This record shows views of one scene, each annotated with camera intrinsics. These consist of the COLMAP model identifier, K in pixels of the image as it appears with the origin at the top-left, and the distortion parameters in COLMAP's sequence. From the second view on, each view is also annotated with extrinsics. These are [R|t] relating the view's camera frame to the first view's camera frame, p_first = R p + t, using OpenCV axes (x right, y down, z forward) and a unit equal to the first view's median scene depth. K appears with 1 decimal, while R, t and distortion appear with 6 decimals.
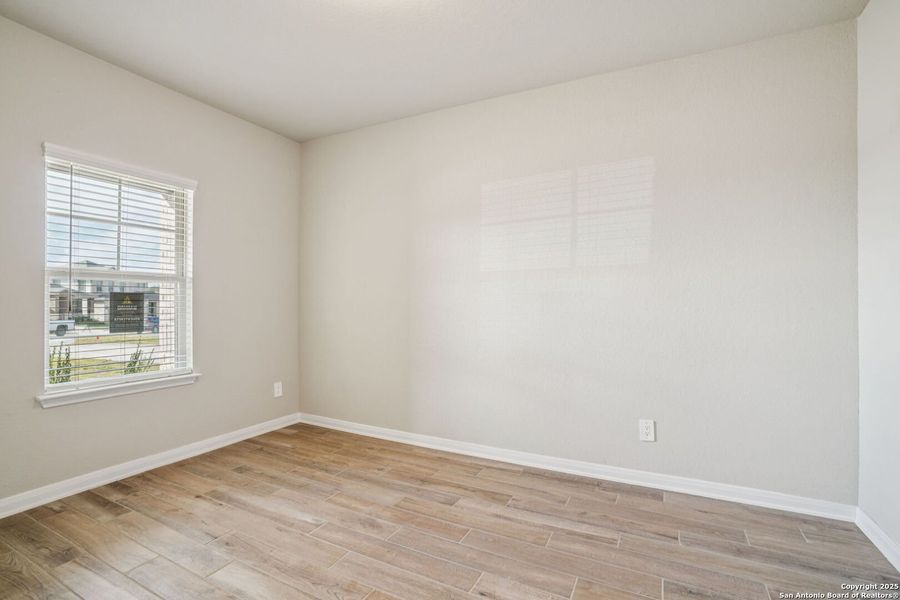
lens RADIAL K [[413.7, 0, 451.8], [0, 413.7, 304.2], [0, 0, 1]] dist [-0.030142, 0.004568]
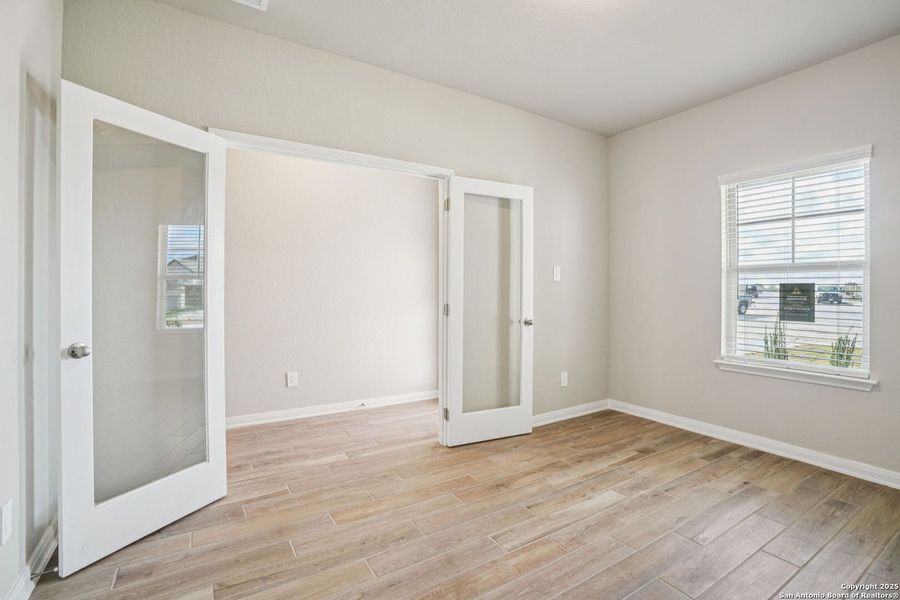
lens RADIAL K [[413.7, 0, 451.7], [0, 413.7, 292.9], [0, 0, 1]] dist [-0.030142, 0.004568]
pose [[-0.501062, -0.001831, -0.865409, 0.588248], [-0.012146, 0.999914, 0.004917, 0.001295], [0.865326, 0.012975, -0.501042, 0.812942]]
